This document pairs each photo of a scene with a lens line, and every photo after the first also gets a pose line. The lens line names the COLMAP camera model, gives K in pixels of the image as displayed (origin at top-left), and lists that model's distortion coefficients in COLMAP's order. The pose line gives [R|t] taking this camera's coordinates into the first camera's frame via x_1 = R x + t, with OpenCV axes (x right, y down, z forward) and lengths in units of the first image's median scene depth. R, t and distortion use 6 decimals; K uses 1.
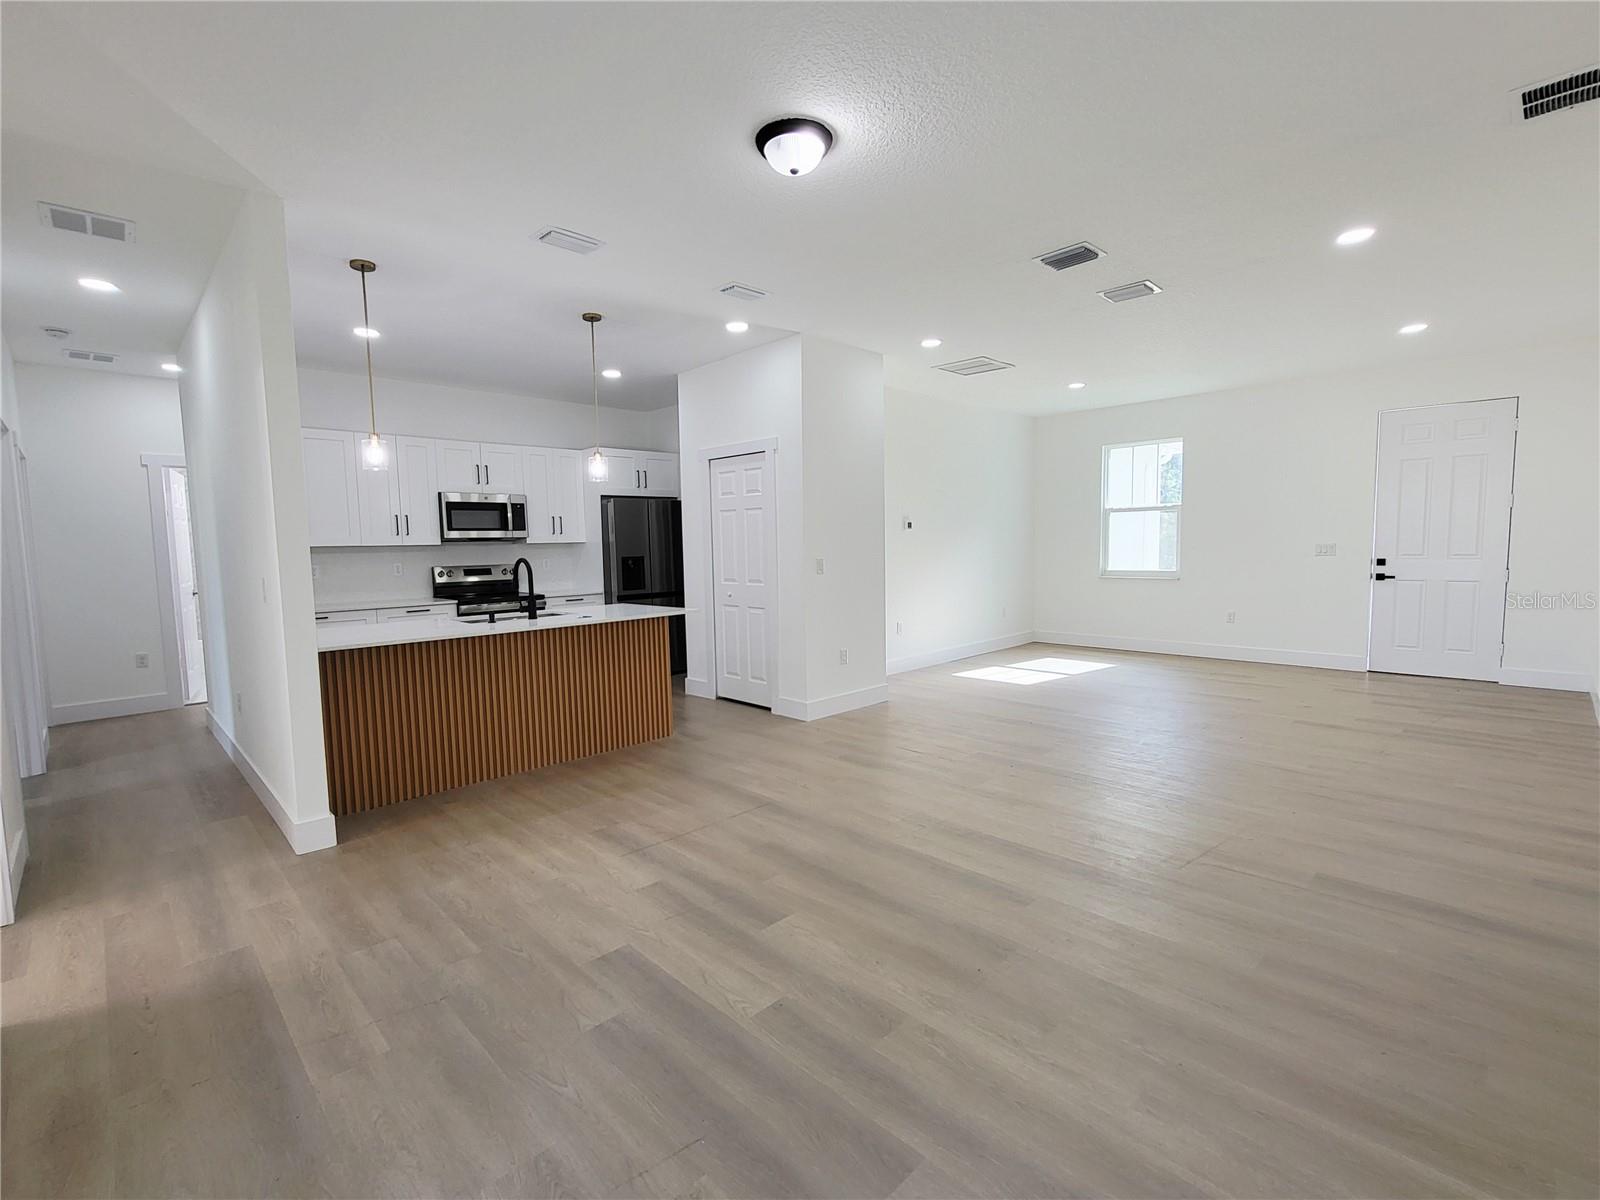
lens RADIAL K [[711.5, 0, 798.3], [0, 711.5, 601.3], [0, 0, 1]] dist [-0.002909, -0.000102]
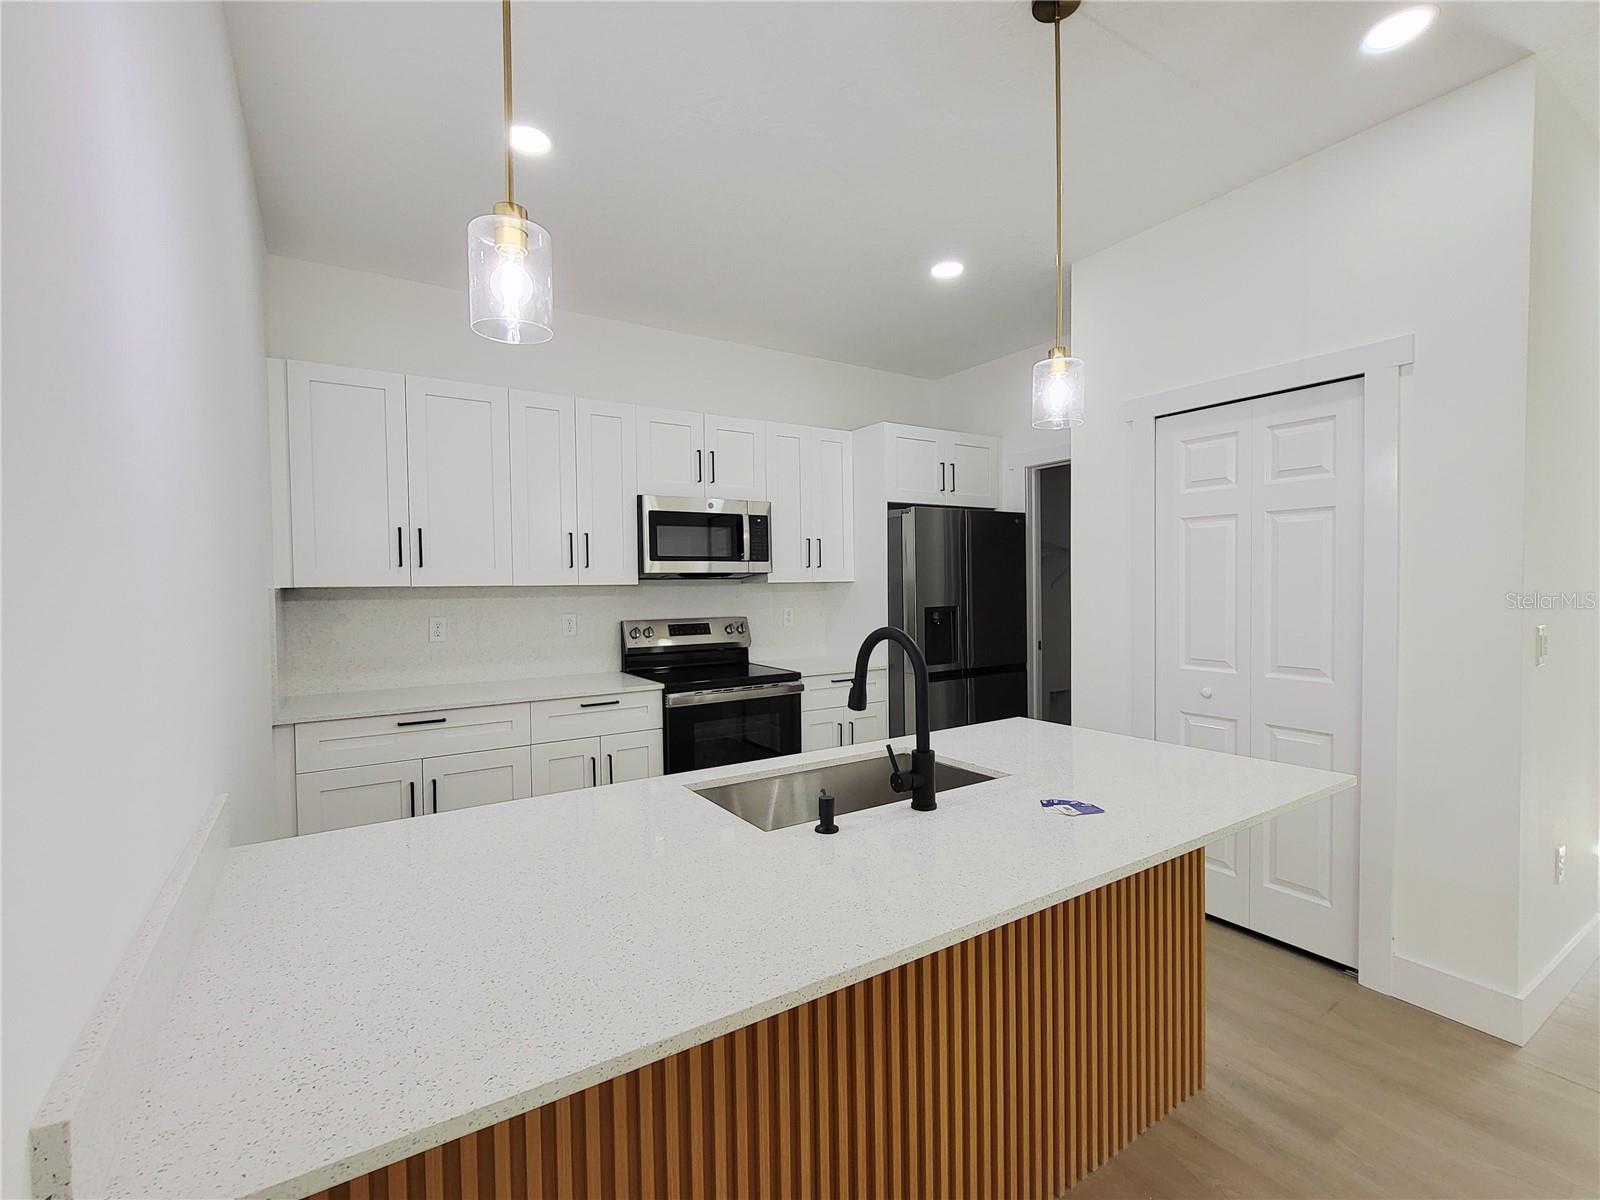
lens RADIAL K [[732.6, 0, 799.7], [0, 732.6, 597.8], [0, 0, 1]] dist [0.001723, 0.000070]
pose [[0.980264, 0.010117, -0.197433, -0.244956], [-0.022052, 0.998053, -0.058348, -0.035217], [0.196458, 0.061550, 0.978578, 0.422922]]
